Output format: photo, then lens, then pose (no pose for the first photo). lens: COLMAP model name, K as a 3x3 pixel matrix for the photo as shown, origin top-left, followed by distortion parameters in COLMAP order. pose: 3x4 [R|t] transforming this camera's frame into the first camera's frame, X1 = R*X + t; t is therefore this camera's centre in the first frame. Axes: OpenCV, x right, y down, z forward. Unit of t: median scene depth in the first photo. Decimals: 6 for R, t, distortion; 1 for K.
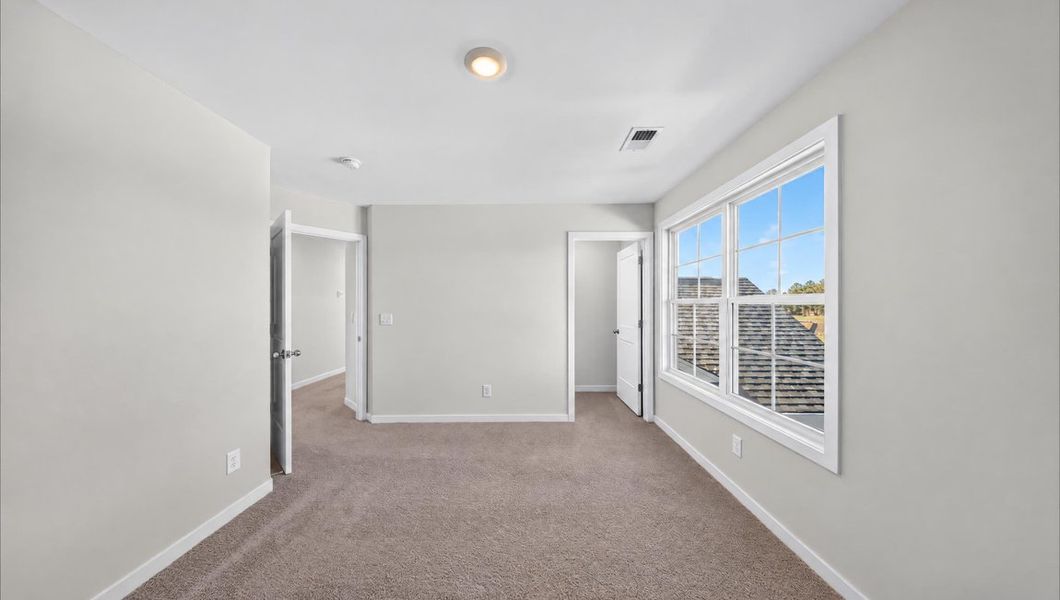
lens RADIAL K [[303.6, 0, 522.2], [0, 303.6, 302.4], [0, 0, 1]] dist [-0.006734, -0.000037]
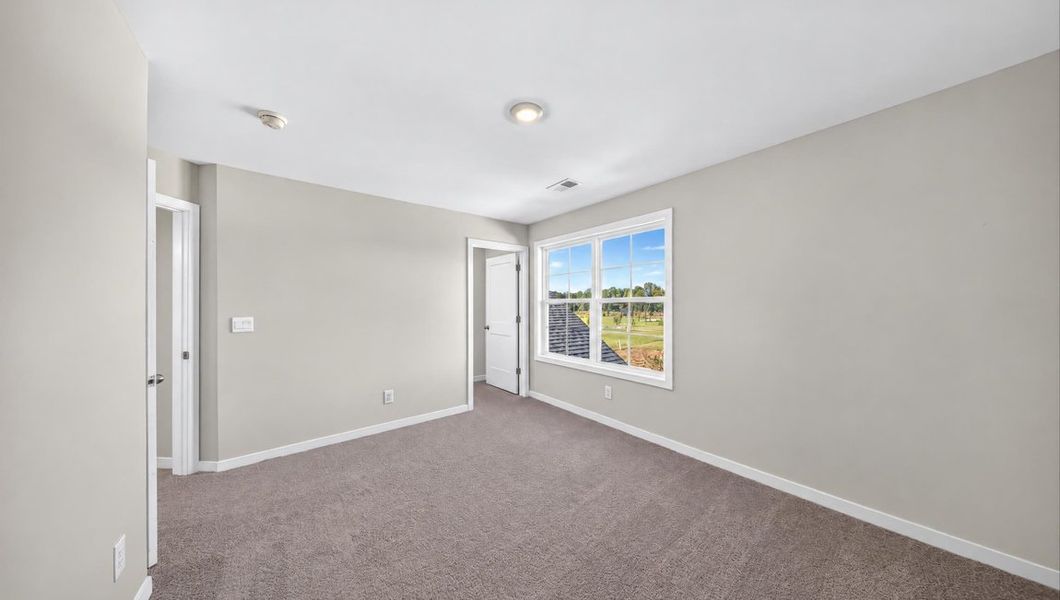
lens RADIAL K [[303.6, 0, 522.2], [0, 303.6, 302.4], [0, 0, 1]] dist [-0.006734, -0.000037]
pose [[0.792104, 0.001656, 0.610384, -0.365491], [-0.000175, 0.999997, -0.002485, 0.003216], [-0.610386, 0.001861, 0.792102, 0.008782]]
